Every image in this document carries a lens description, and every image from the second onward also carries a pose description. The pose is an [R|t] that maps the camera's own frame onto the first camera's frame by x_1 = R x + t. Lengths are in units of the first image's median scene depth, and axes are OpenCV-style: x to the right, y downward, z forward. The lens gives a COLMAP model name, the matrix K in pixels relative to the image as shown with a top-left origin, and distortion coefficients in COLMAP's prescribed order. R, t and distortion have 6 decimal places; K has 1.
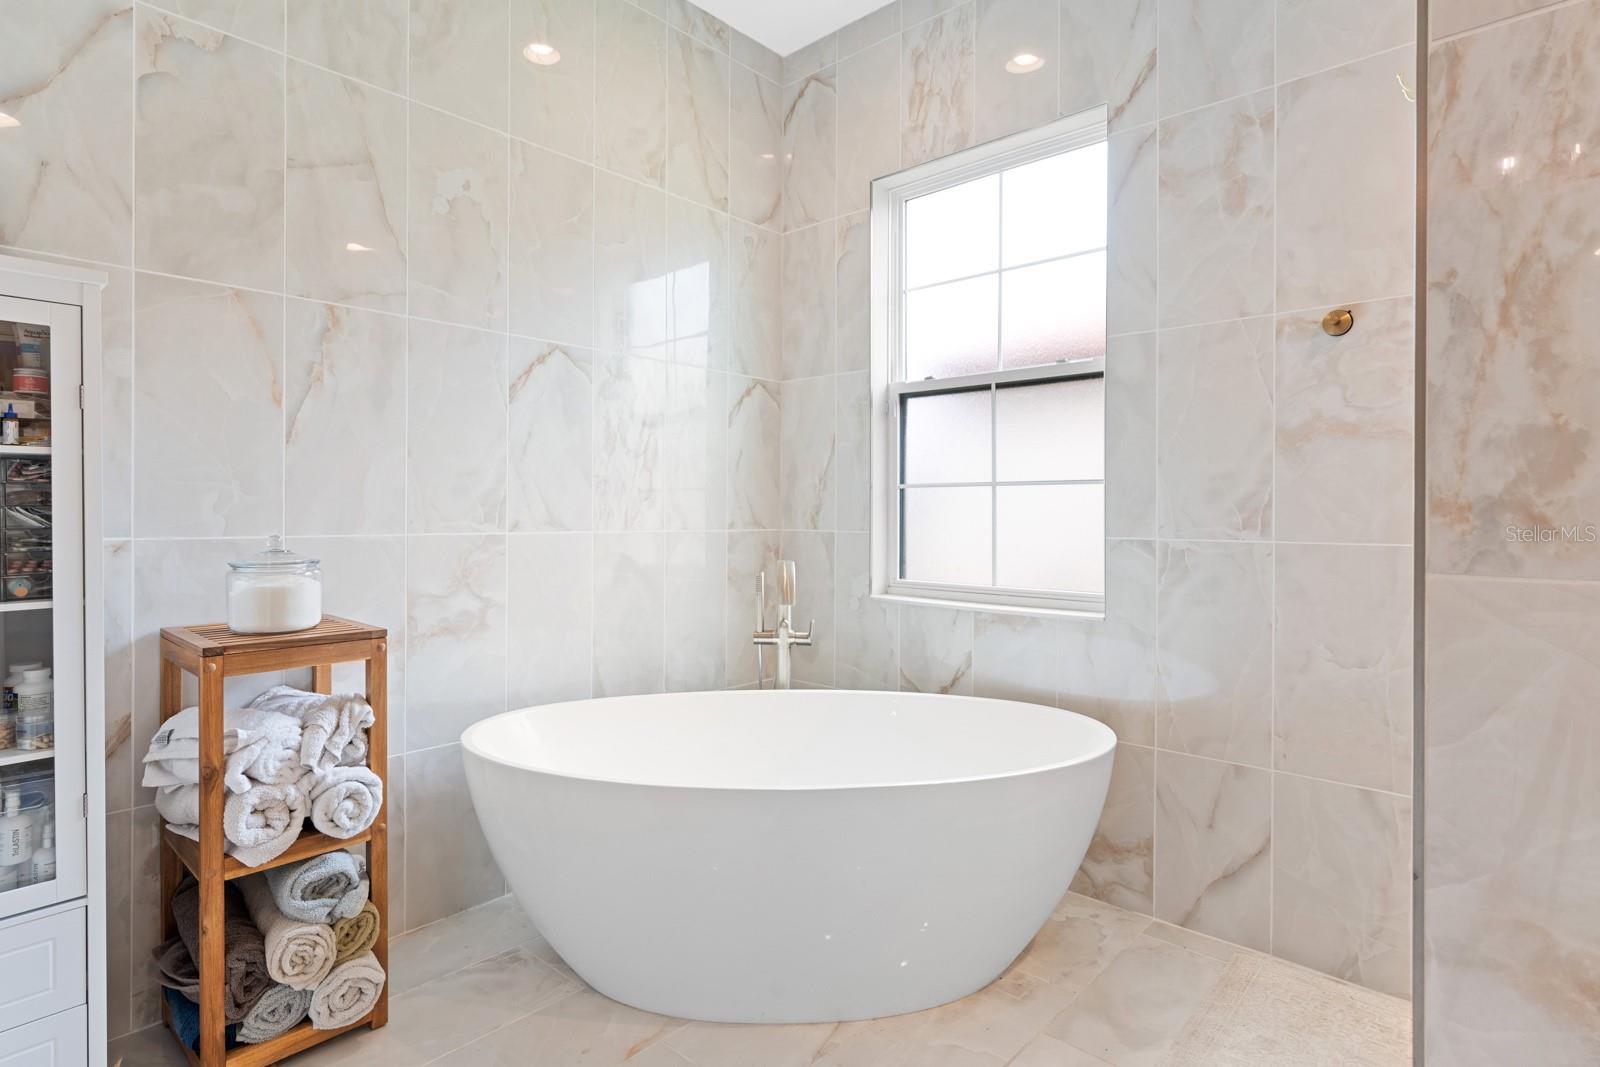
lens RADIAL K [[841.6, 0, 795.1], [0, 841.6, 513.9], [0, 0, 1]] dist [-0.004347, 0.003142]
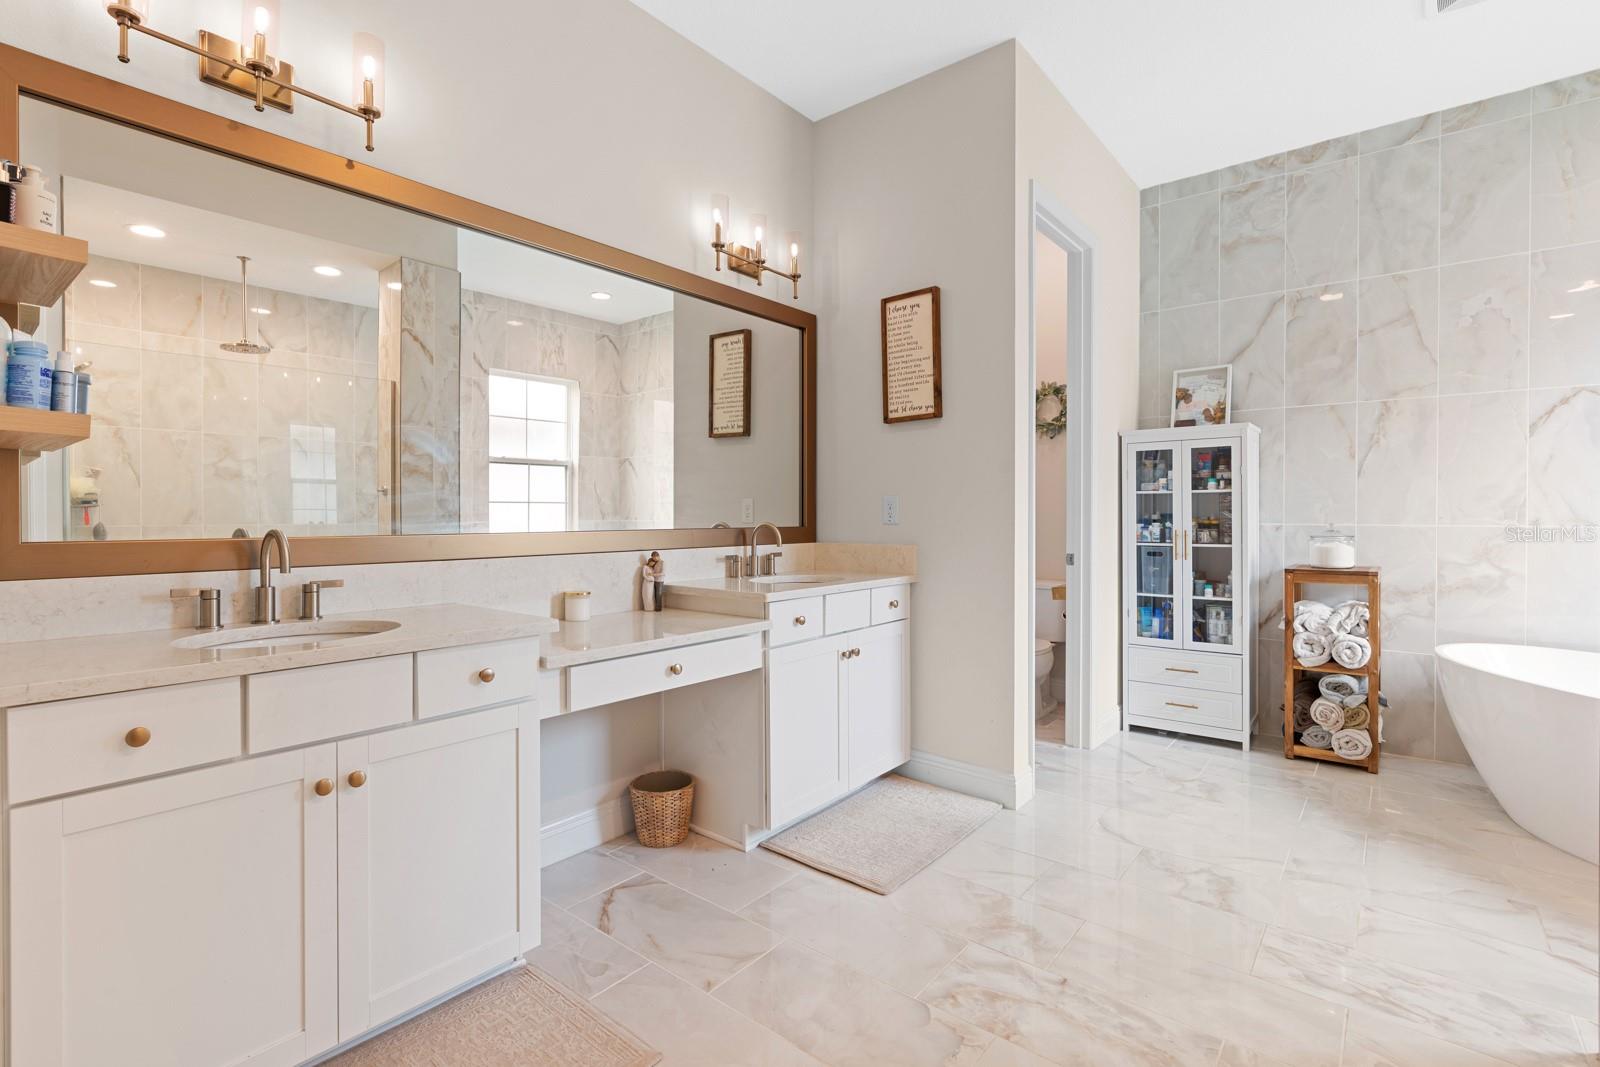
lens RADIAL K [[752.5, 0, 787.6], [0, 752.5, 523.9], [0, 0, 1]] dist [-0.010288, 0.001757]
pose [[0.056264, 0.006448, -0.998395, 1.088702], [-0.002121, 0.999978, 0.006339, 0.016331], [0.998414, 0.001761, 0.056276, -0.435874]]
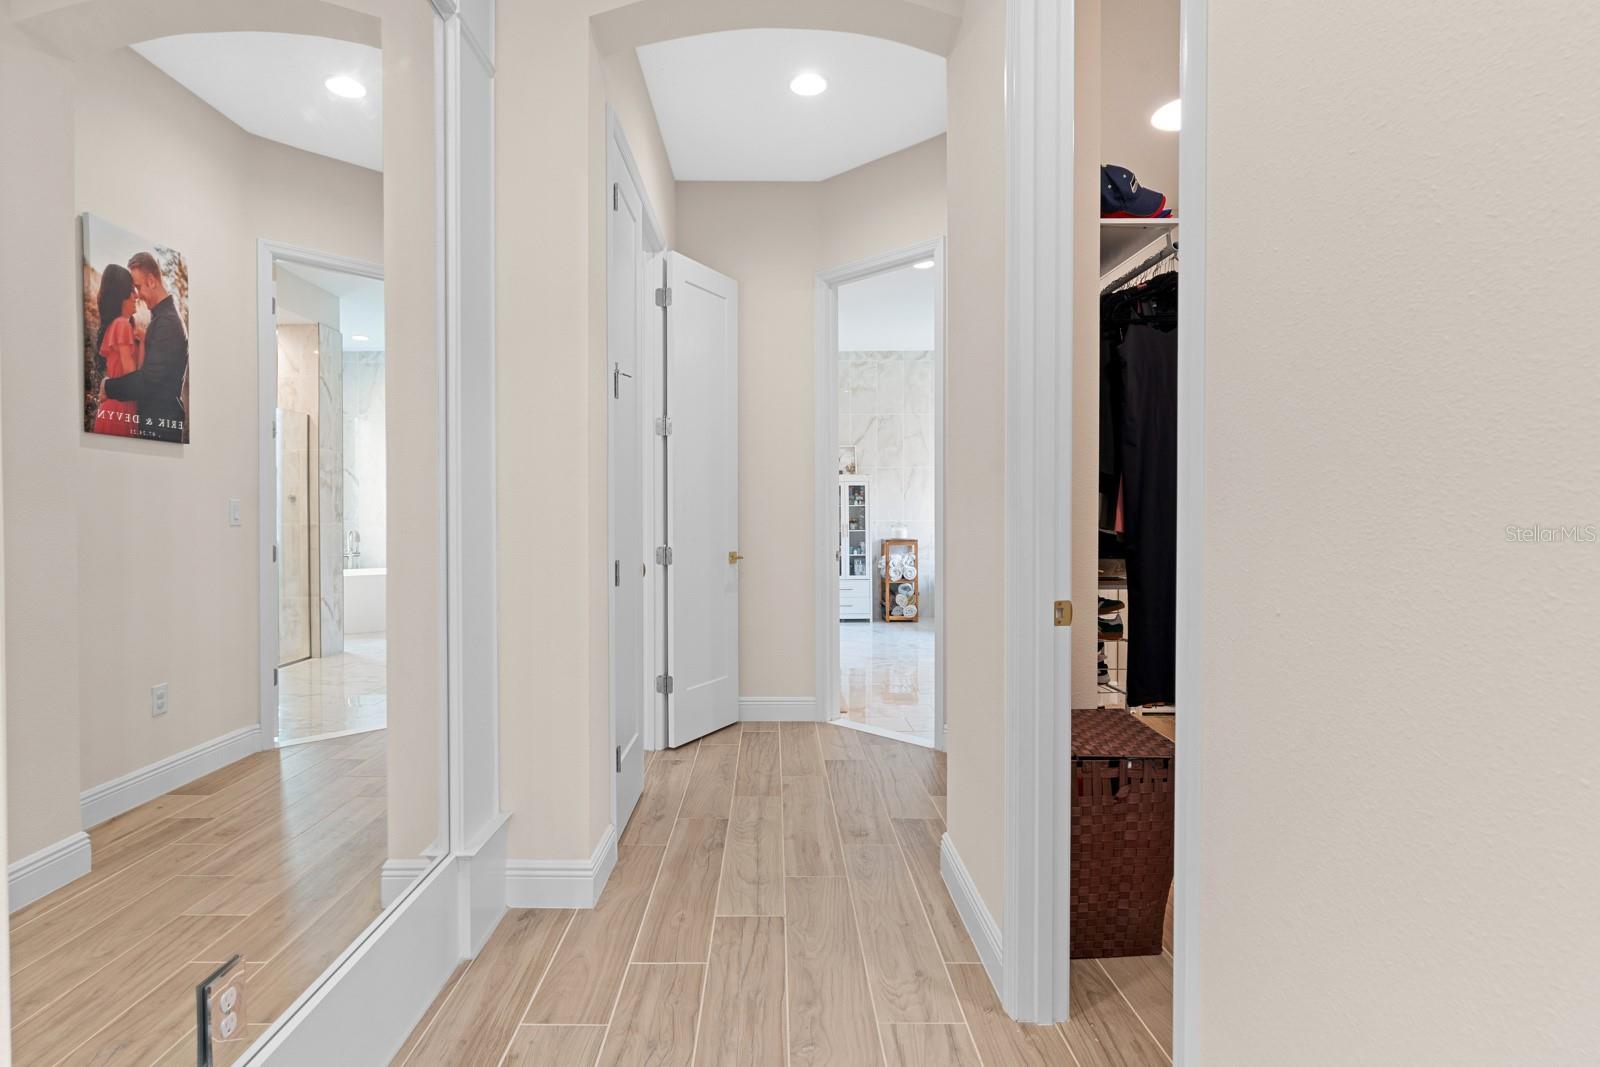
lens RADIAL K [[823.7, 0, 792.0], [0, 823.7, 539.6], [0, 0, 1]] dist [0.000579, 0.000006]
pose [[0.702411, 0.009446, -0.711709, 2.185893], [0.003073, 0.999862, 0.016303, 0.054144], [0.711765, -0.013638, 0.702285, -2.610257]]
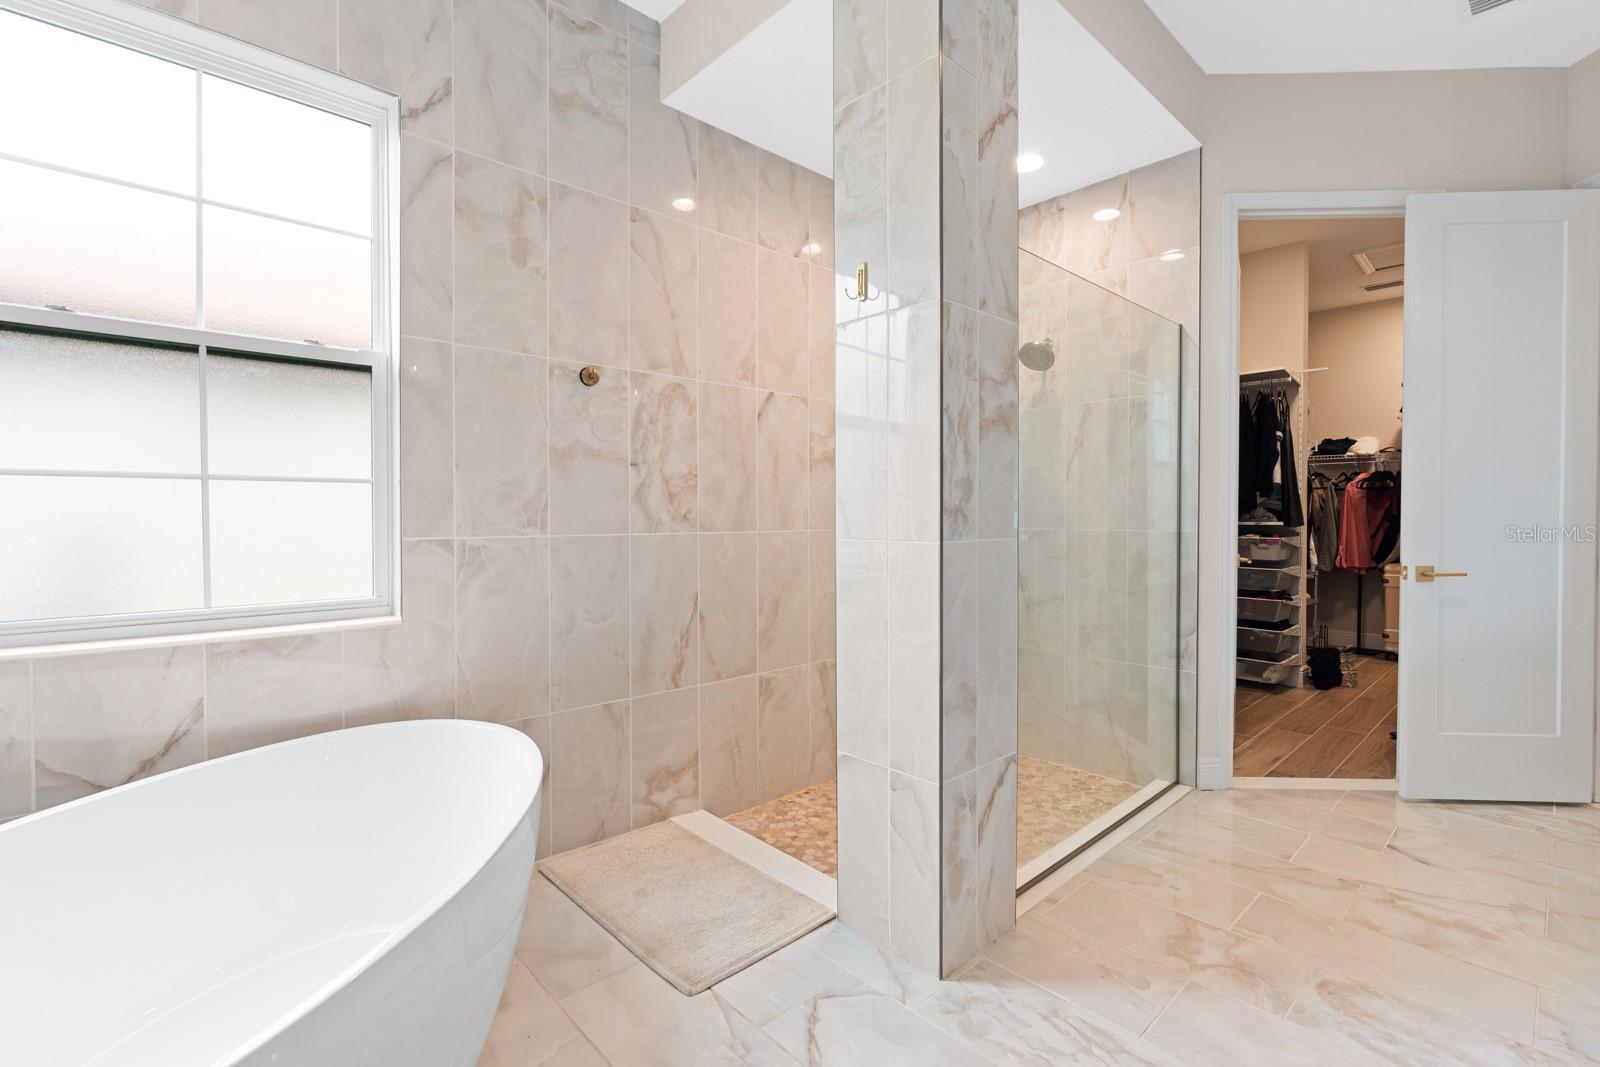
lens RADIAL K [[726.4, 0, 804.6], [0, 726.4, 523.7], [0, 0, 1]] dist [-0.009581, 0.003293]
pose [[0.081677, -0.017695, 0.996502, -0.531868], [0.002761, 0.999843, 0.017528, -0.003942], [-0.996655, 0.001319, 0.081713, 0.553278]]
